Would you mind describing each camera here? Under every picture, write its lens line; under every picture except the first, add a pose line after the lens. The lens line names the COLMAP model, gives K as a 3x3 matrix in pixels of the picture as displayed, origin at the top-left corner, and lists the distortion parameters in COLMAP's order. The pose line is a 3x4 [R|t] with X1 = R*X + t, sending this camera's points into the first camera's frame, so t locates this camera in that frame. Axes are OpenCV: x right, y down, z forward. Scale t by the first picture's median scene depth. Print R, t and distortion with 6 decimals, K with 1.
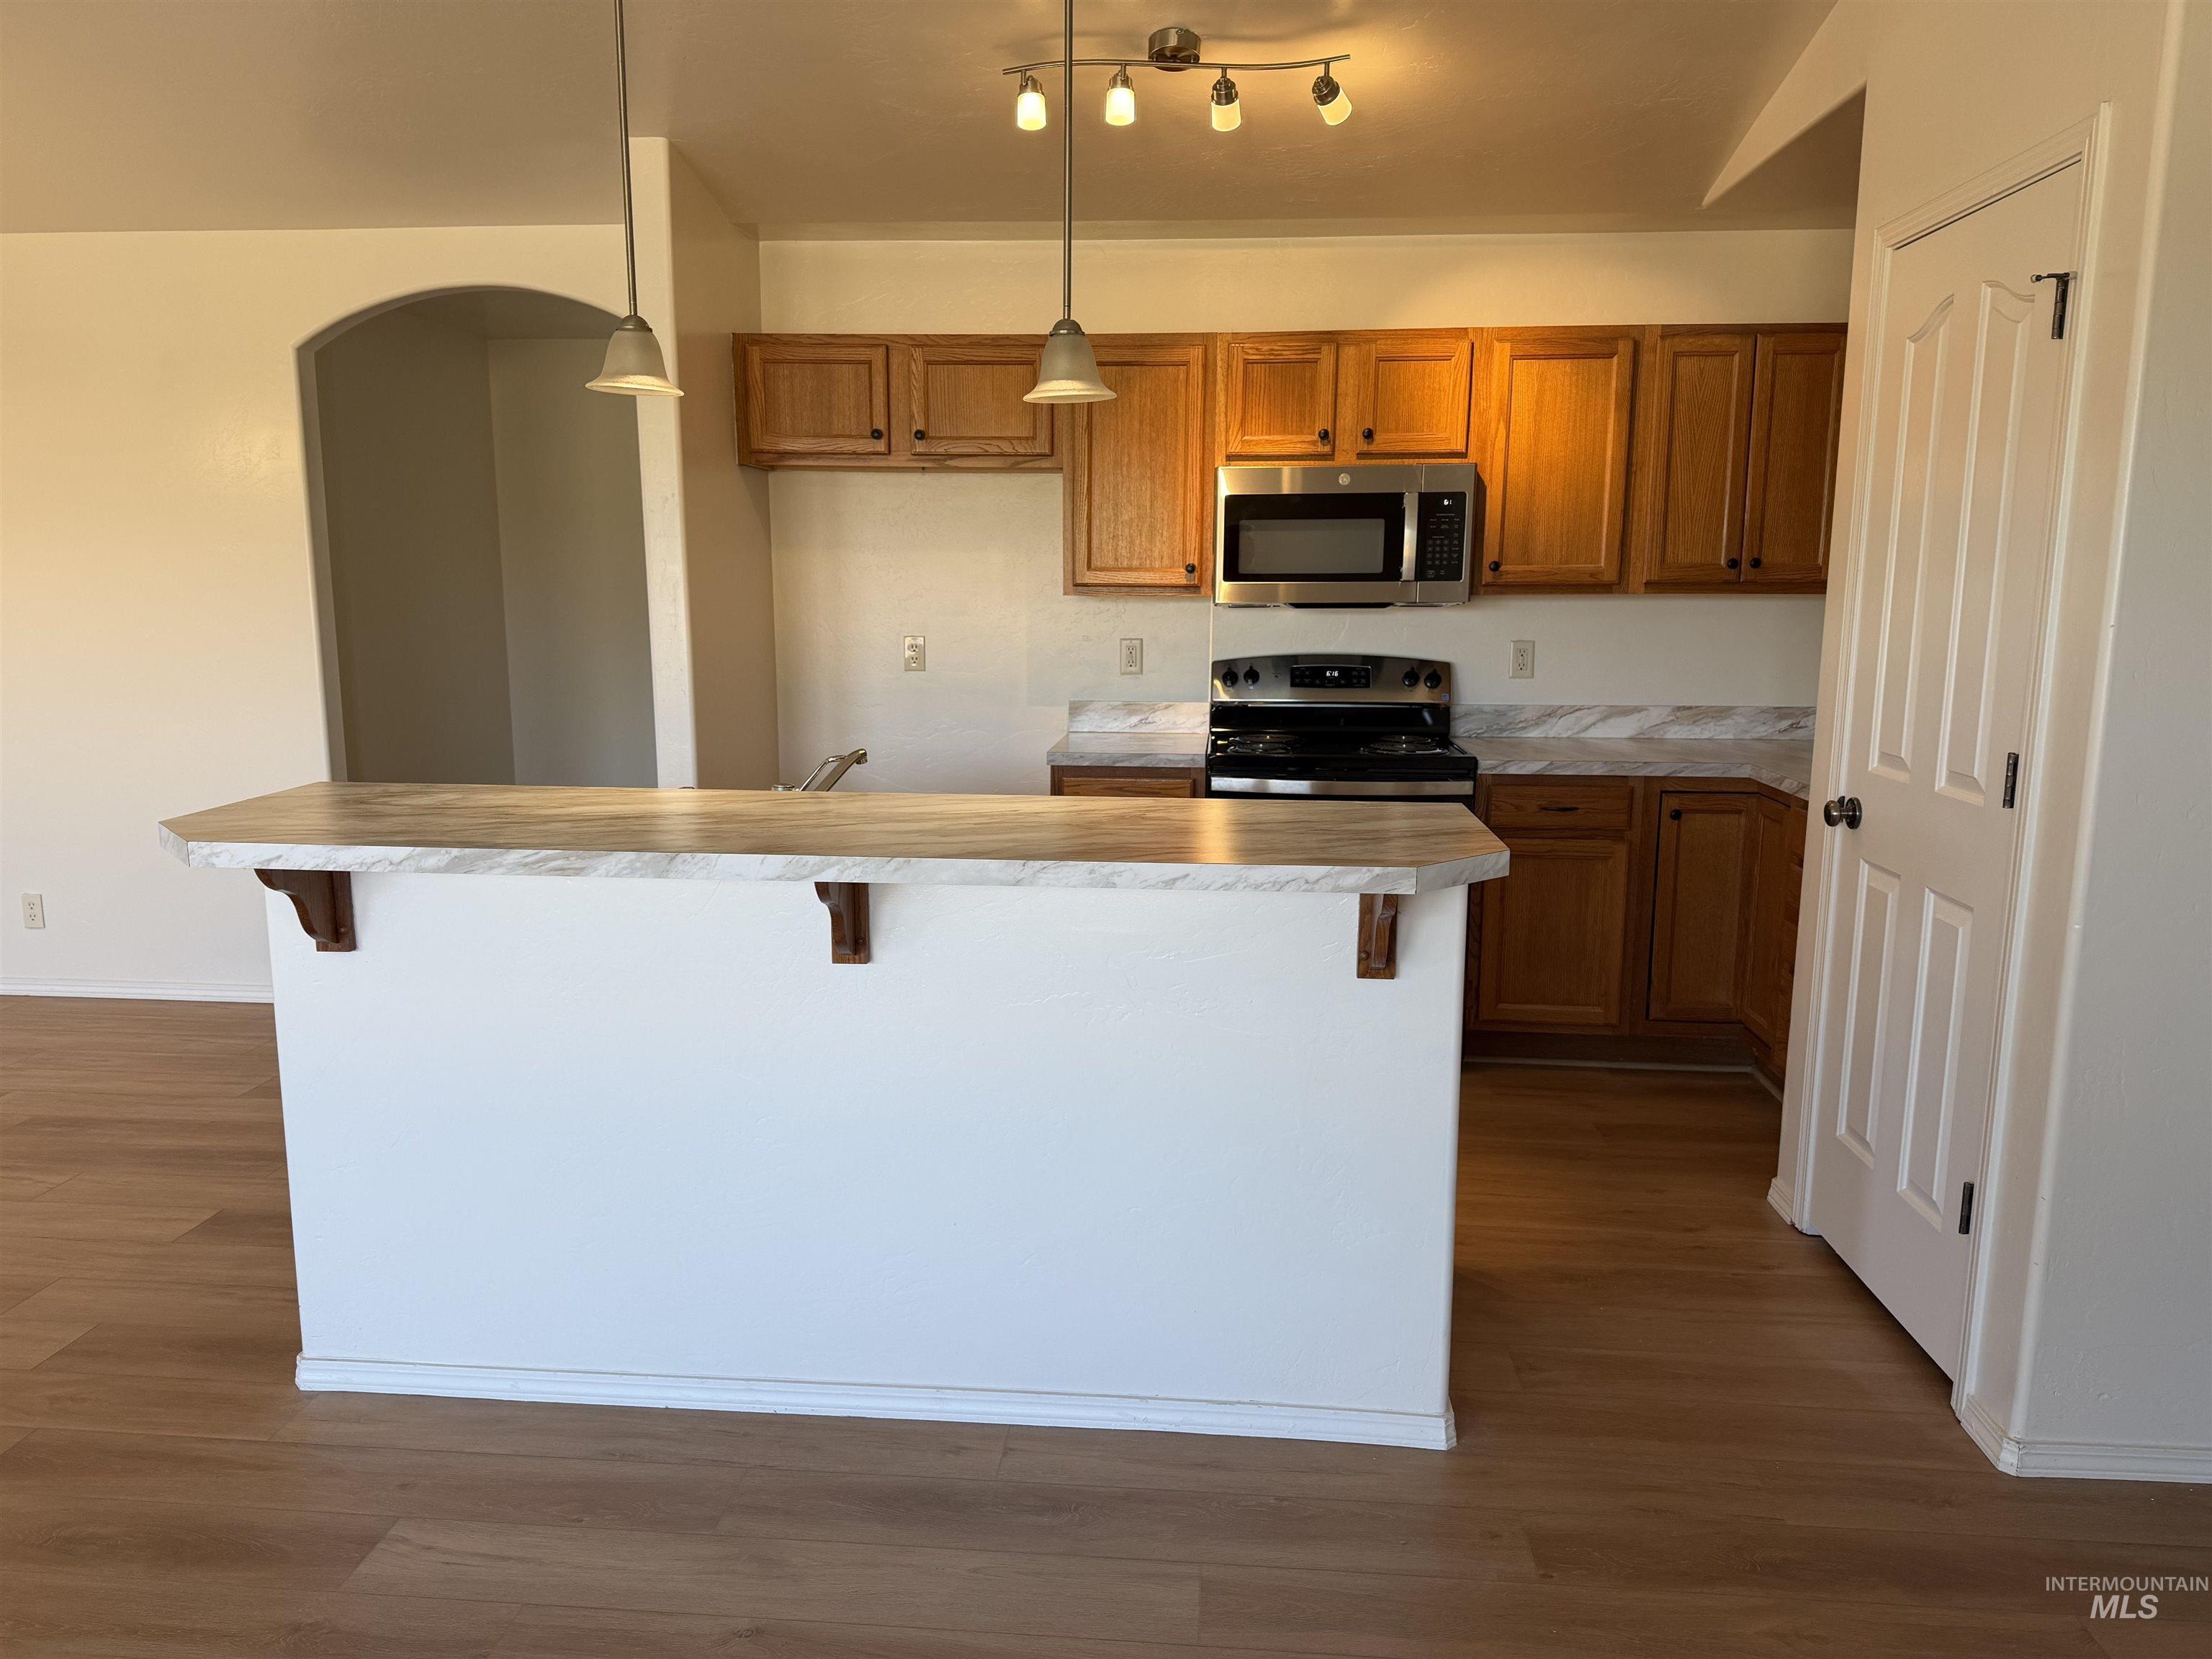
lens RADIAL K [[1559.7, 0, 1102.7], [0, 1559.7, 842.0], [0, 0, 1]] dist [0.122805, -0.190537]
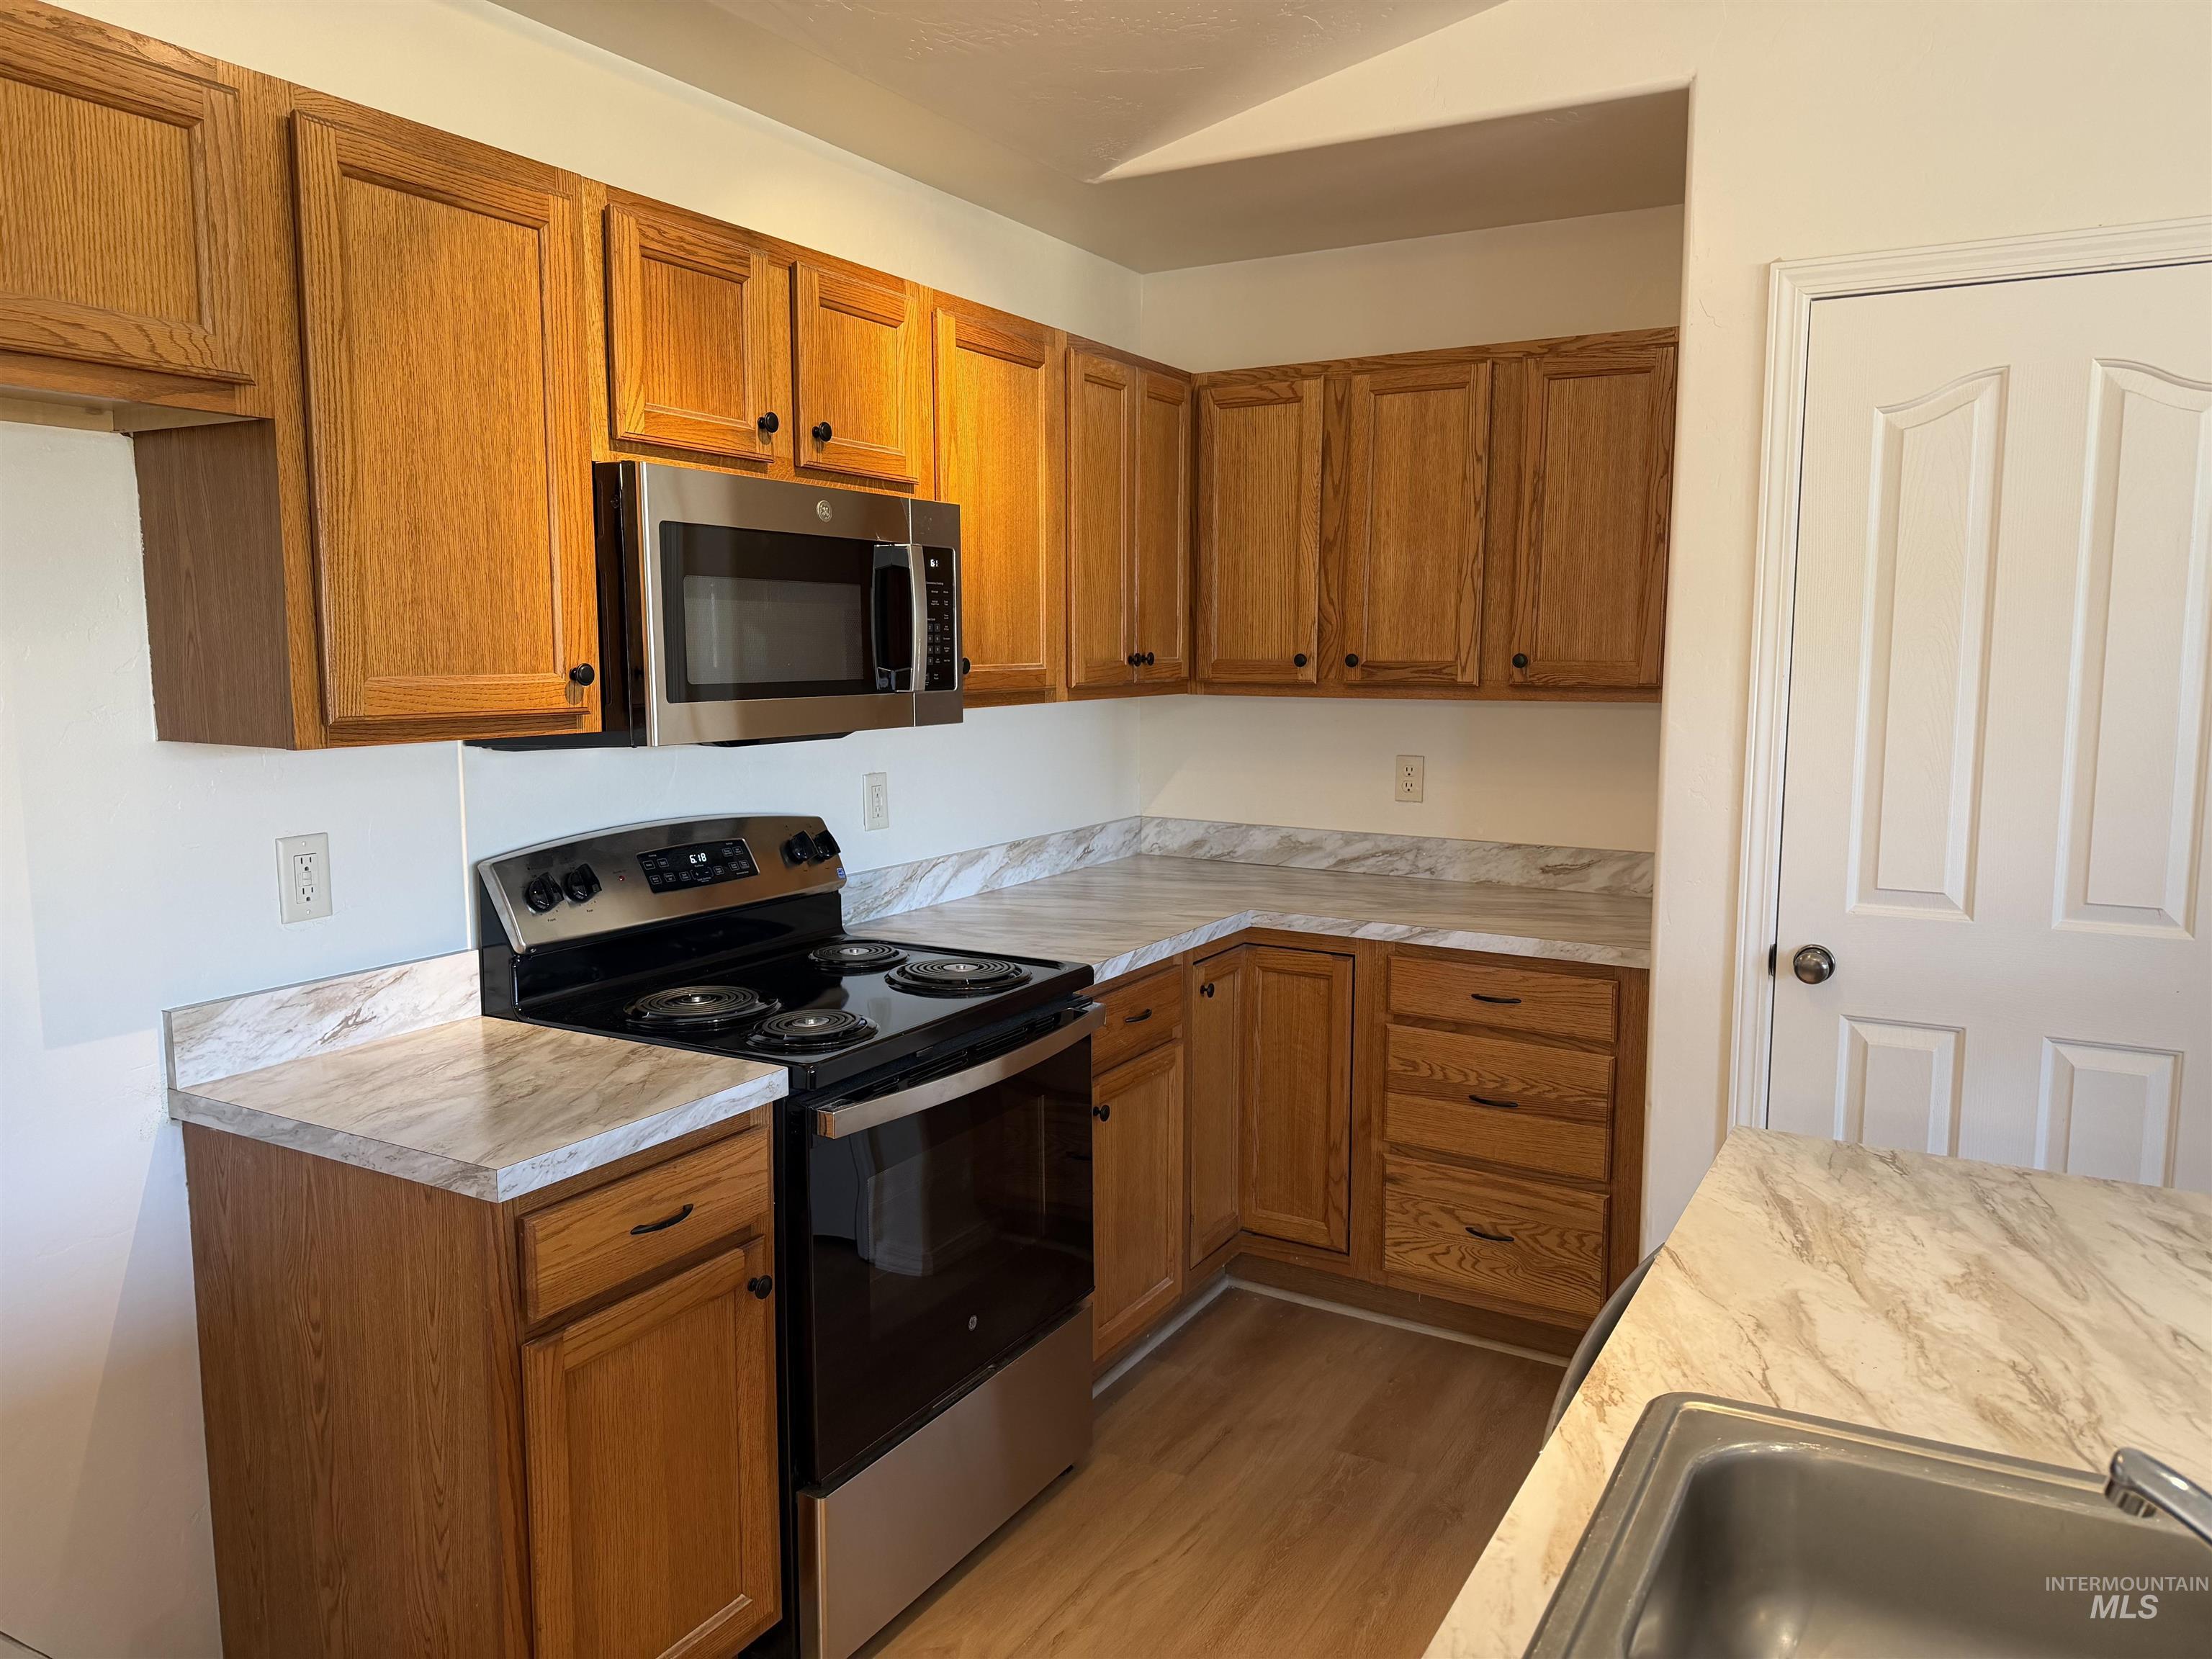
lens RADIAL K [[1562.0, 0, 1119.4], [0, 1562.0, 838.8], [0, 0, 1]] dist [0.123980, -0.195457]
pose [[0.424257, -0.118306, 0.897781, -0.376750], [0.153234, 0.986511, 0.057586, -0.164439], [-0.892483, 0.113139, 0.436662, 0.837895]]
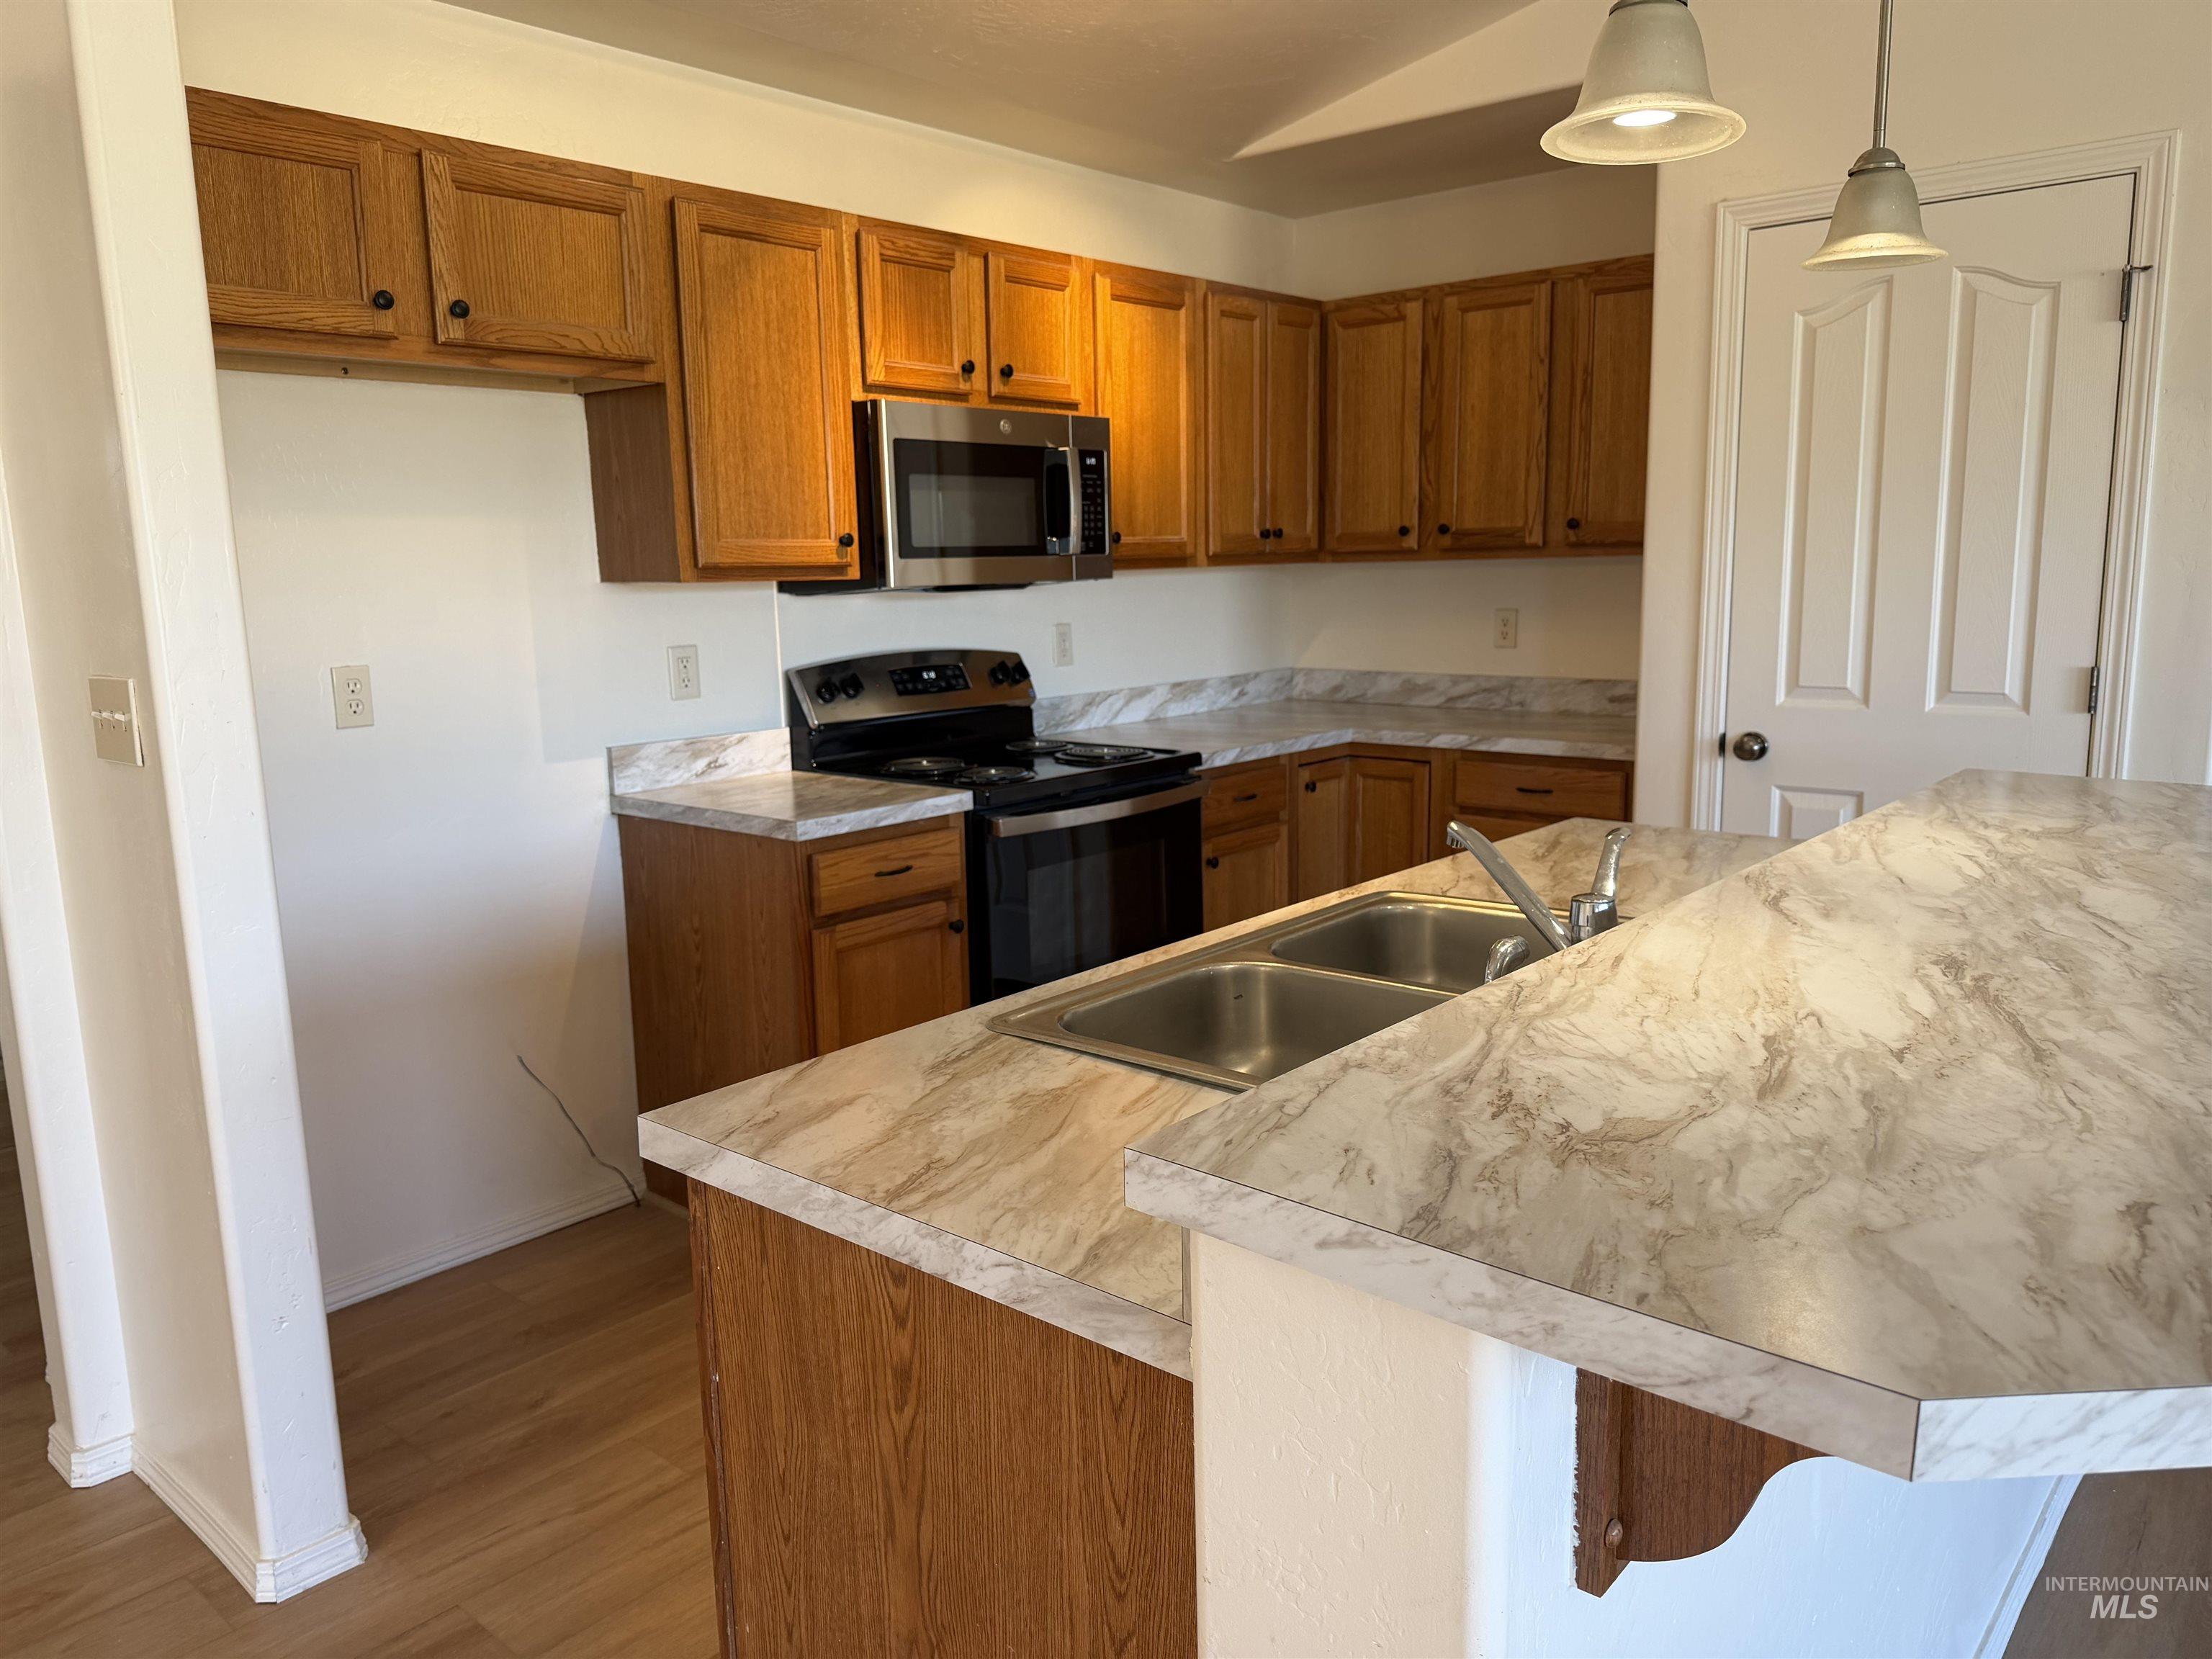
lens RADIAL K [[1574.5, 0, 1106.0], [0, 1574.5, 829.5], [0, 0, 1]] dist [0.171841, -0.299140]
pose [[0.589336, -0.154862, 0.792906, -0.593121], [0.161079, 0.984274, 0.072515, -0.099133], [-0.791667, 0.084985, 0.605014, 0.604470]]
